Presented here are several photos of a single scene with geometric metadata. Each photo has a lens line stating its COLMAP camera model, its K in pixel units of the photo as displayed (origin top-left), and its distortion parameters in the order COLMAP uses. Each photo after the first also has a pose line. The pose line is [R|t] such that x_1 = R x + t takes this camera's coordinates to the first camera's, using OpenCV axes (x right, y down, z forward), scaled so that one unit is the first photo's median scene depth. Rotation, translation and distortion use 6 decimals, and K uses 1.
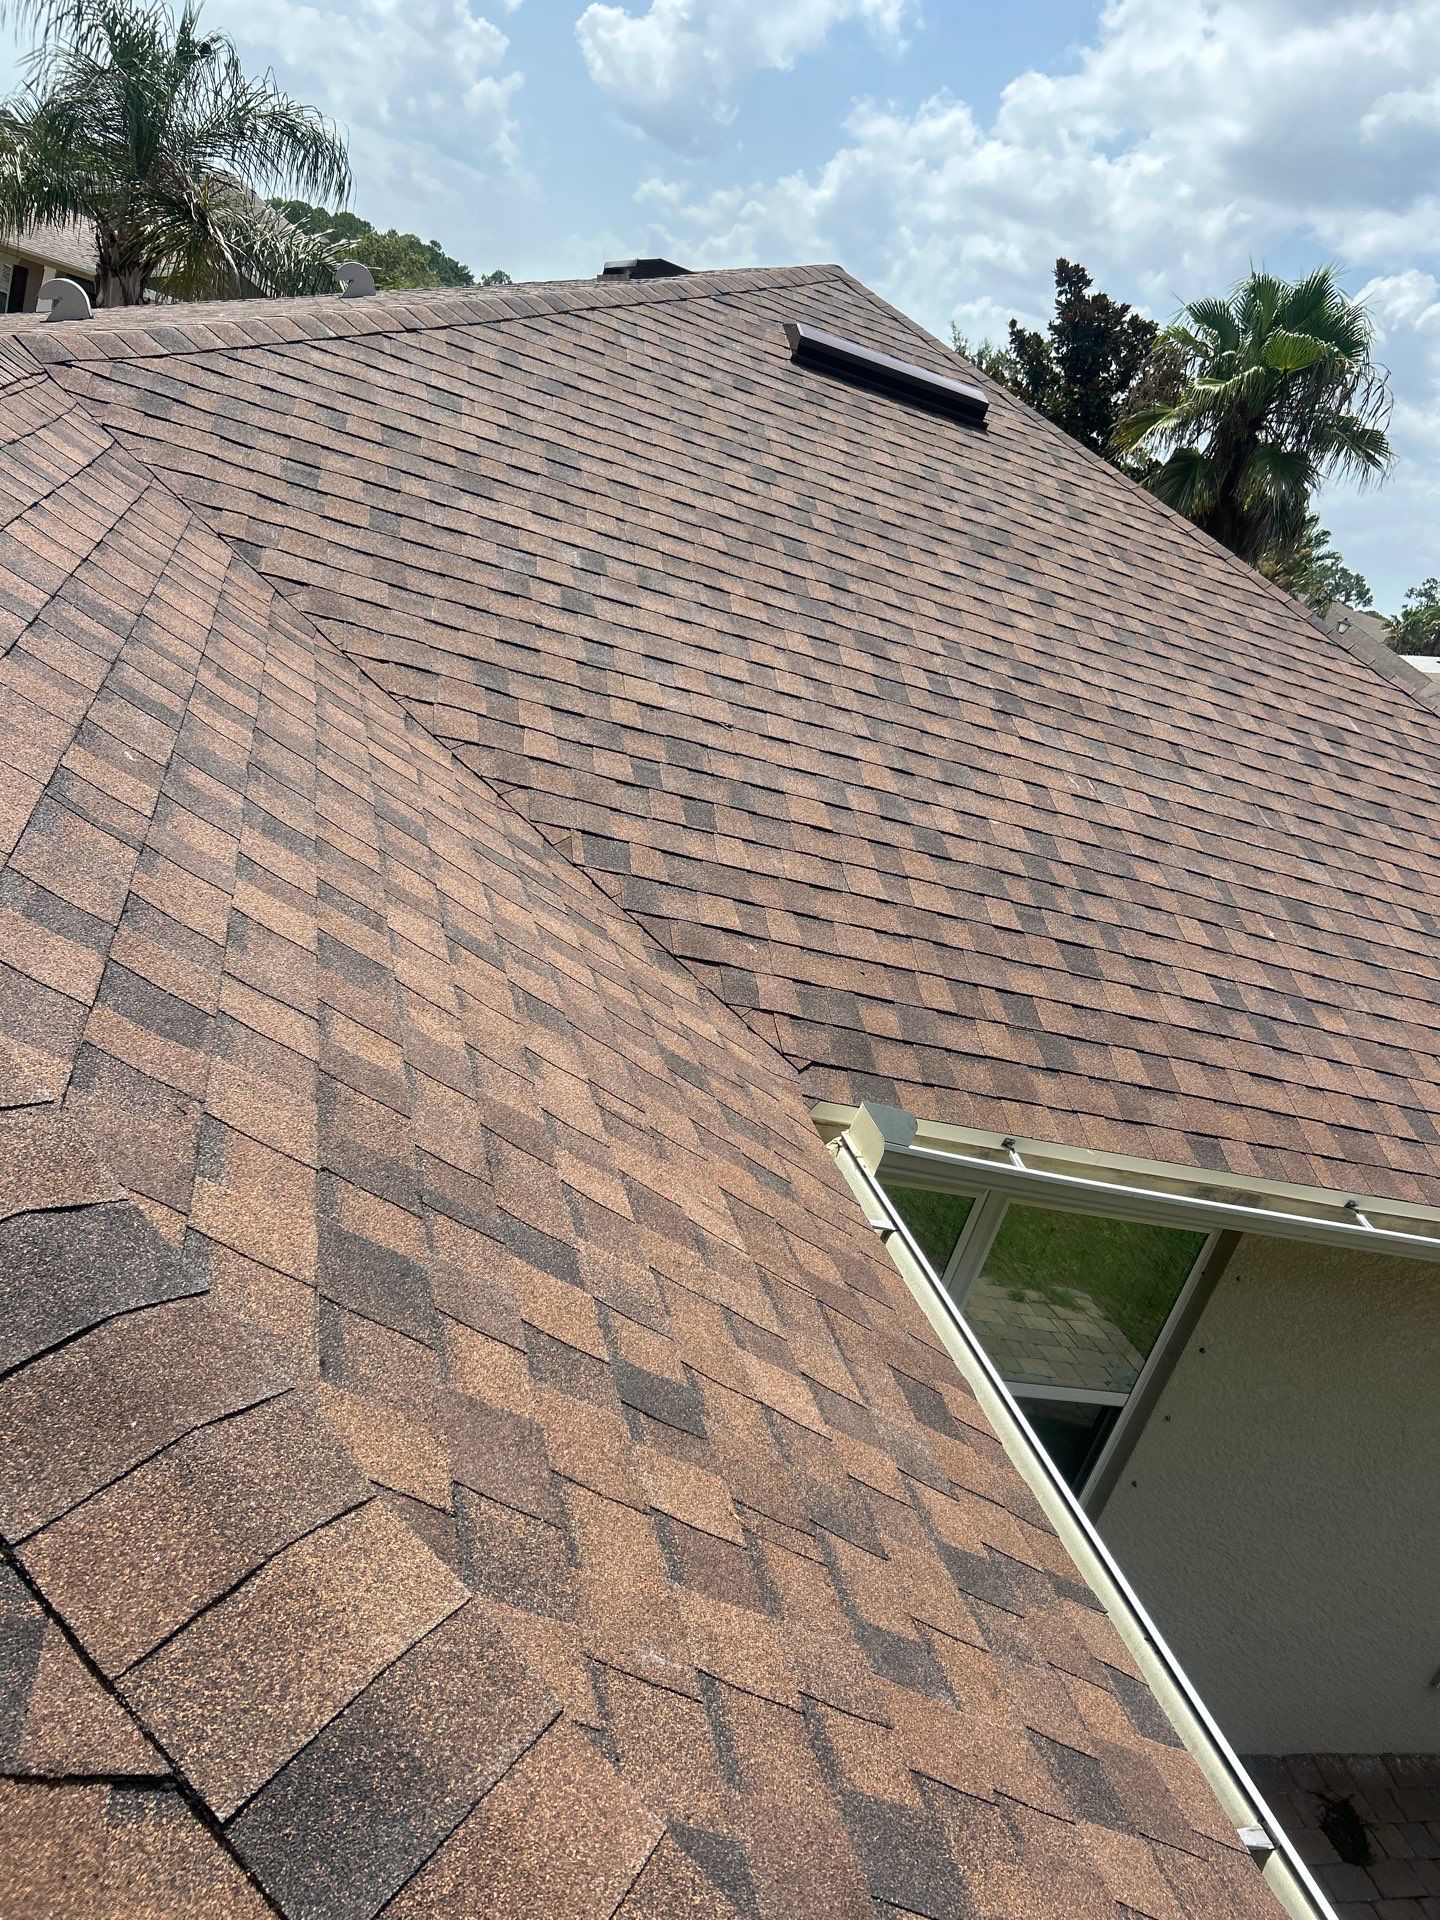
lens RADIAL K [[1439.2, 0, 720.0], [0, 1439.2, 960.0], [0, 0, 1]] dist [0.049343, -0.048433]
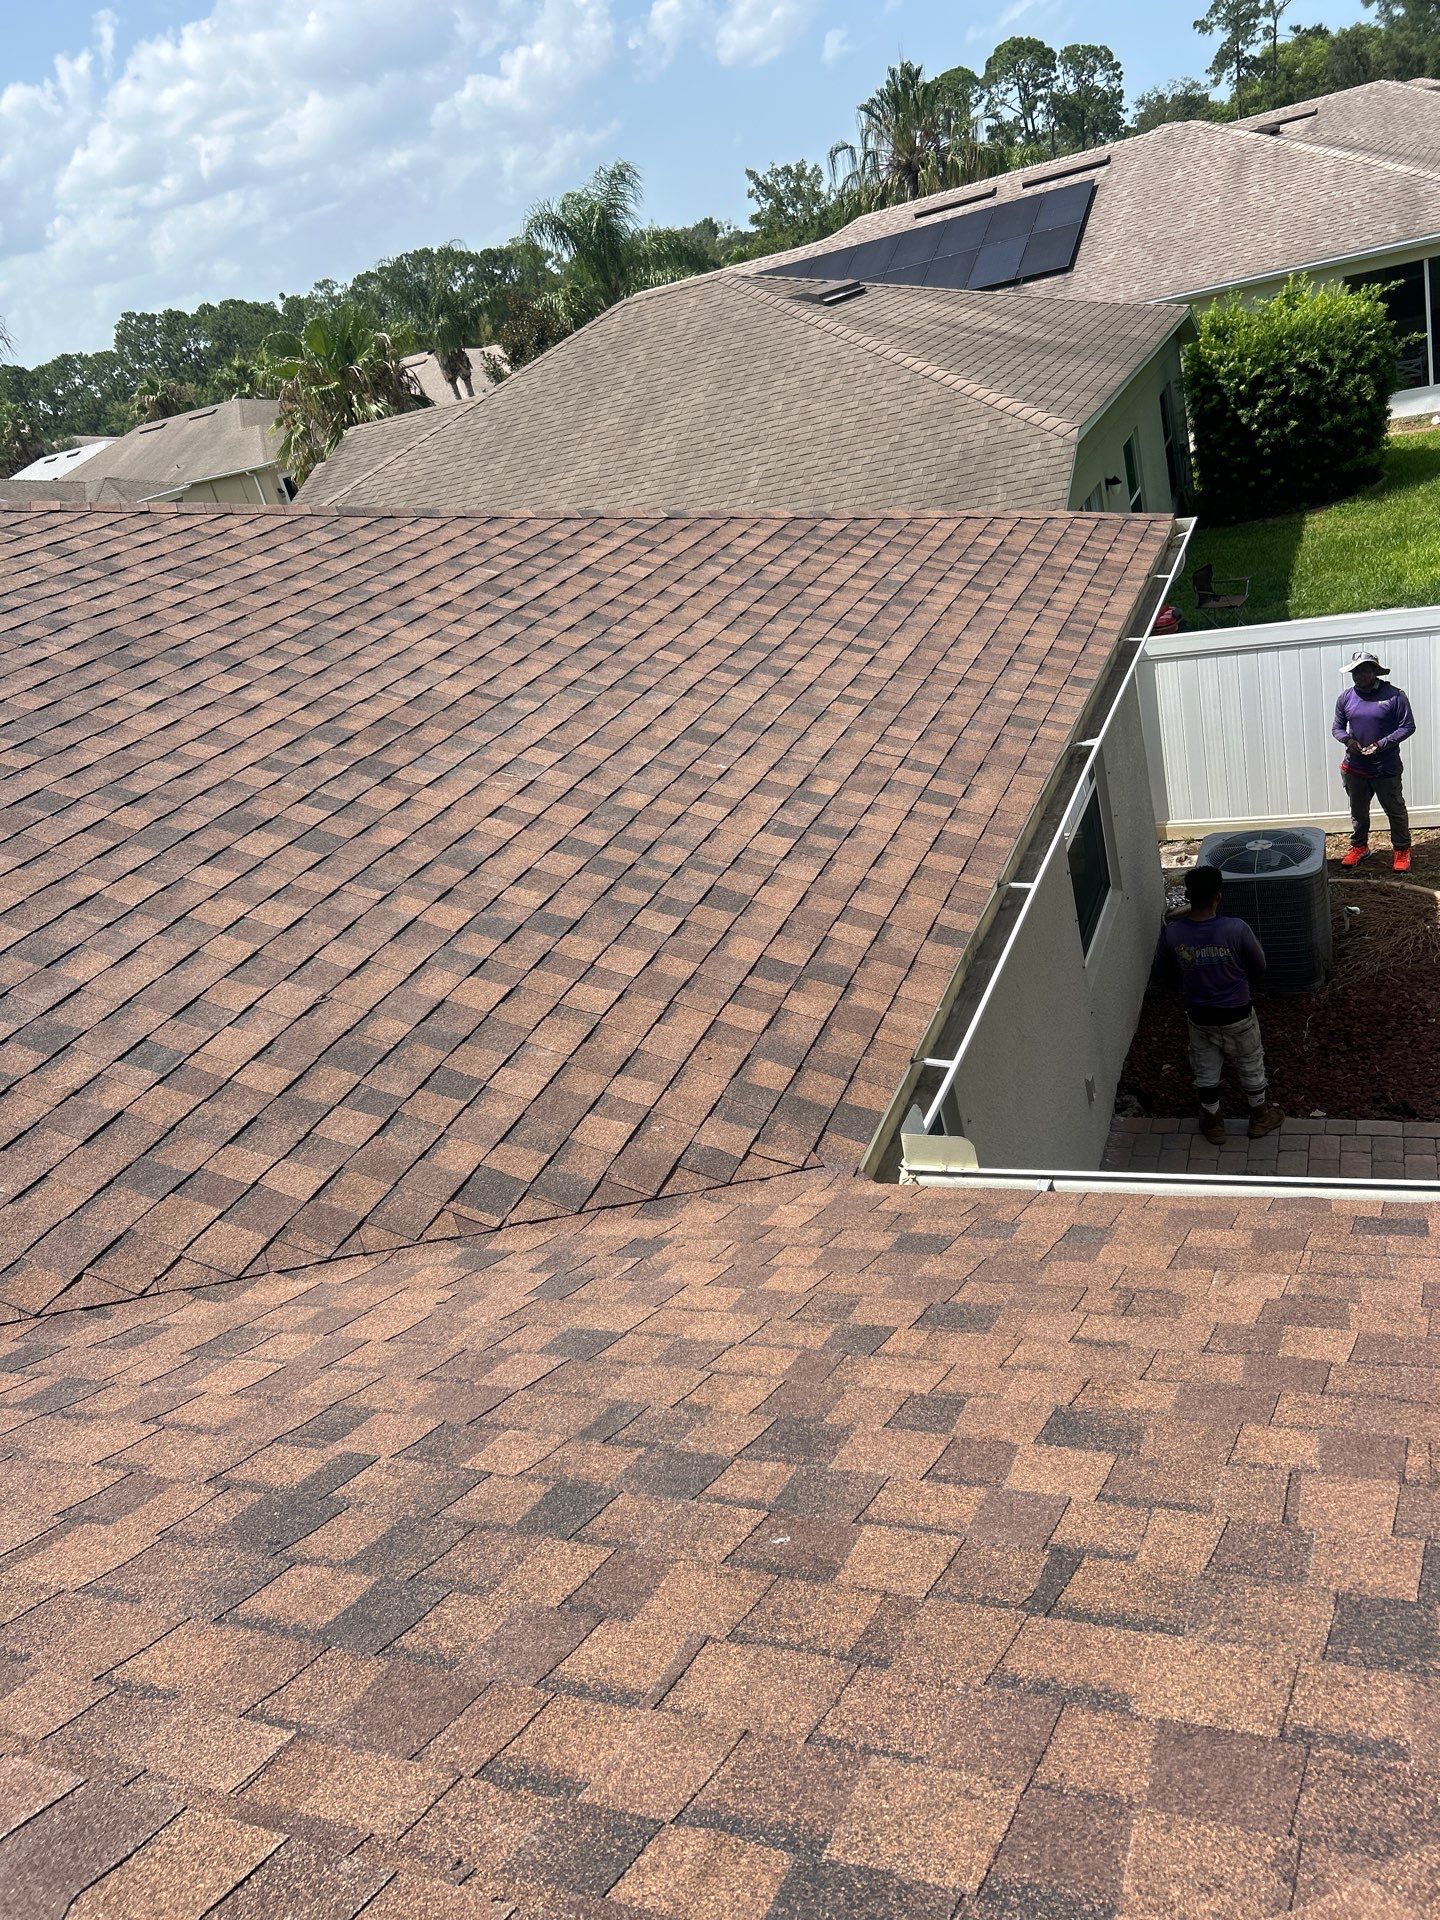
lens RADIAL K [[1439.2, 0, 720.0], [0, 1439.2, 960.0], [0, 0, 1]] dist [0.049343, -0.048433]
pose [[0.472659, -0.715002, 0.515137, -0.328327], [0.646720, 0.678517, 0.348379, -0.346912], [-0.598620, 0.168485, 0.783113, 0.208605]]
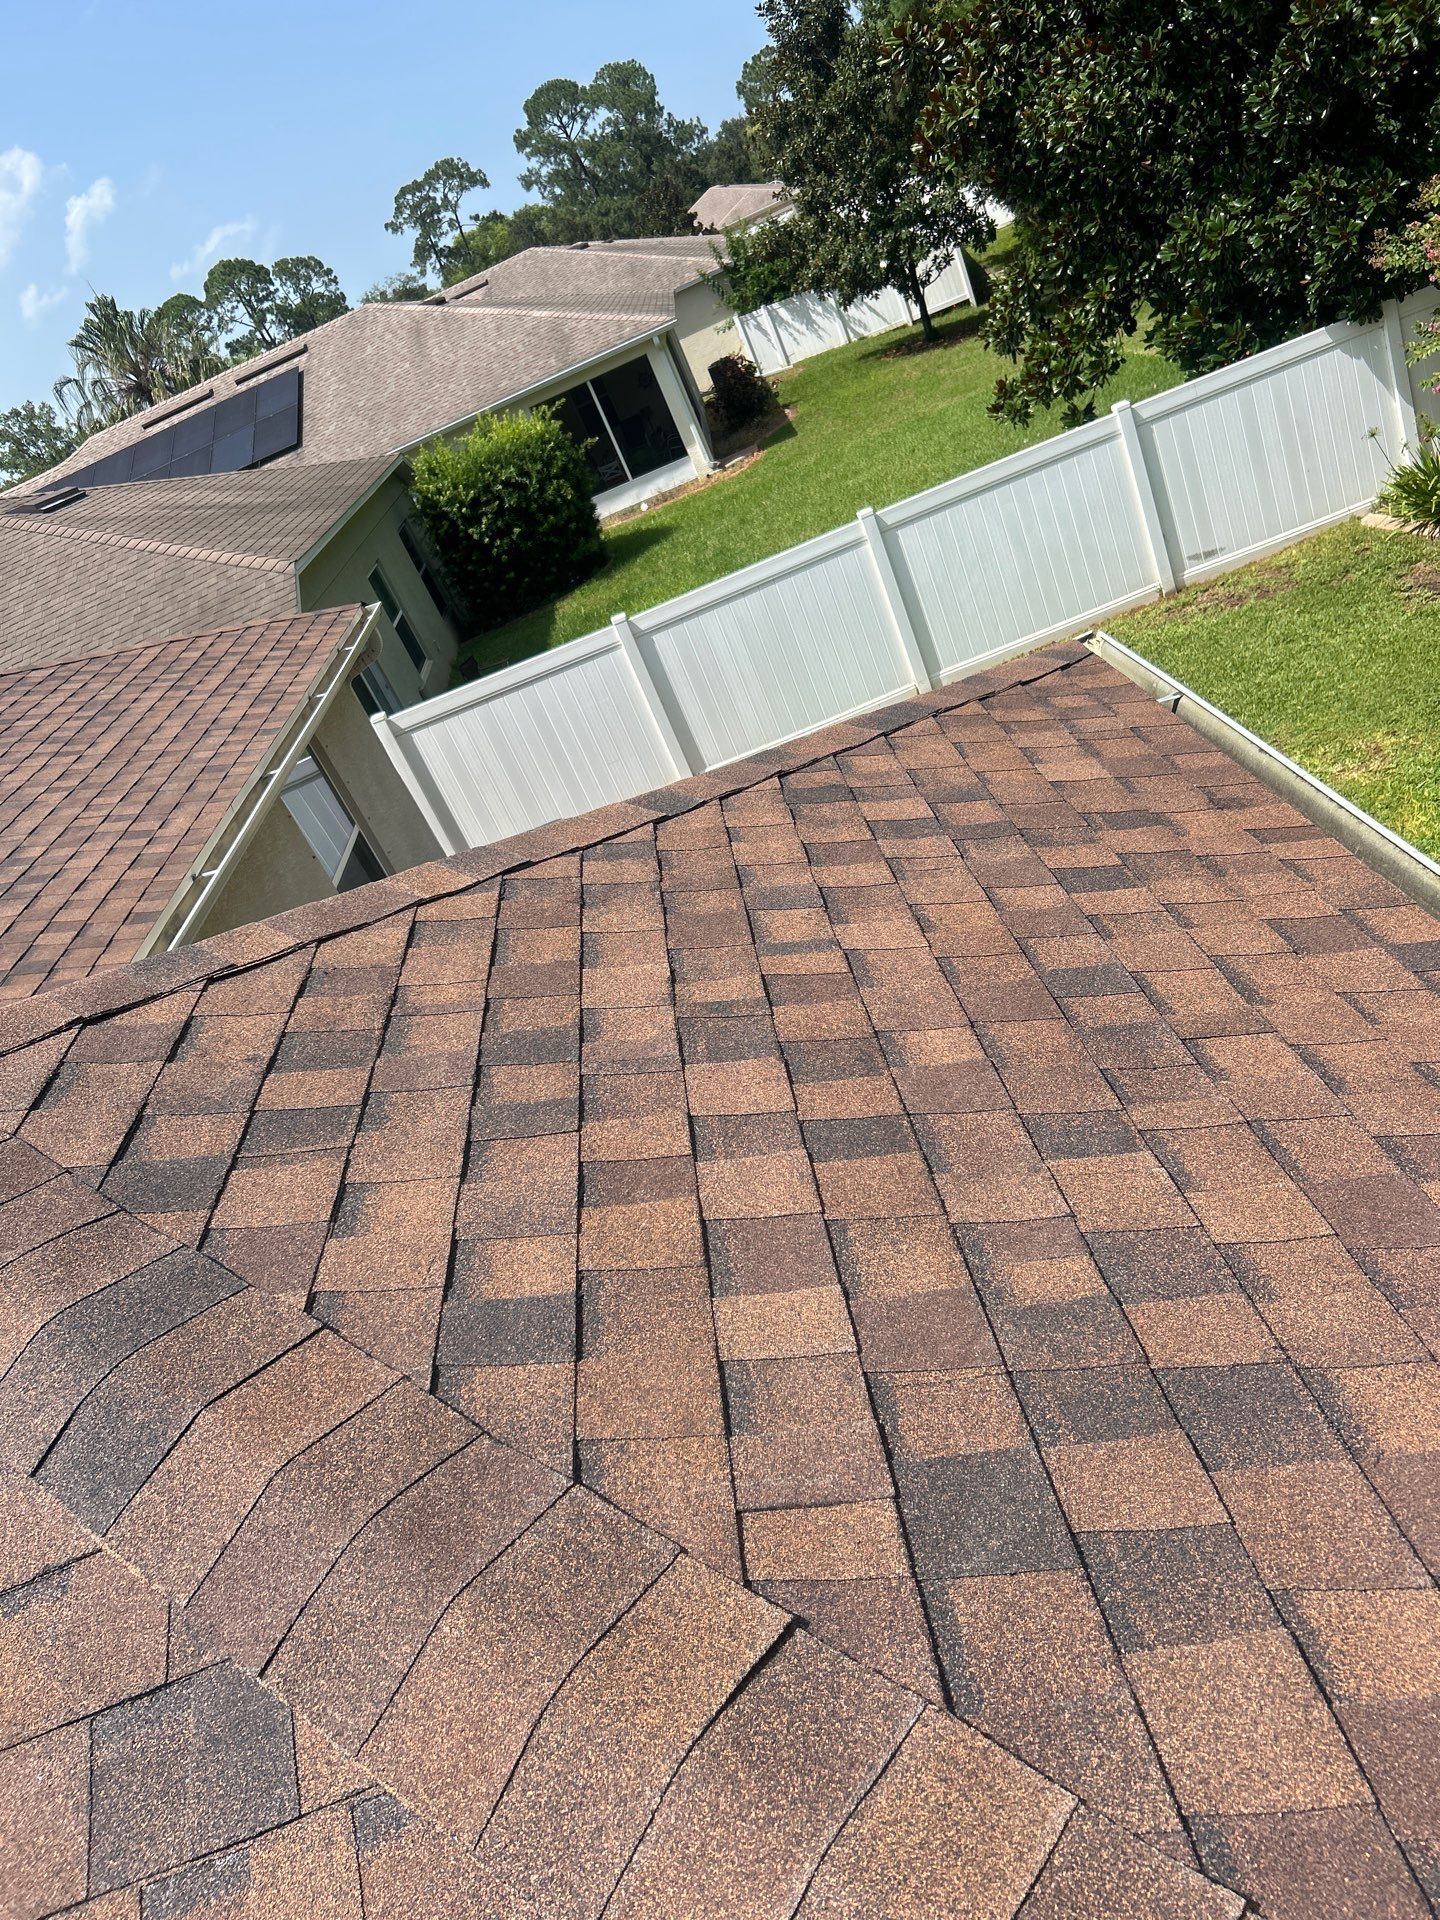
lens RADIAL K [[1473.2, 0, 720.0], [0, 1473.2, 960.0], [0, 0, 1]] dist [-0.007850, -0.007919]
pose [[0.015082, -0.731523, 0.681650, -0.608151], [0.696799, 0.496617, 0.517535, -0.181702], [-0.717108, 0.467167, 0.517214, -0.099188]]
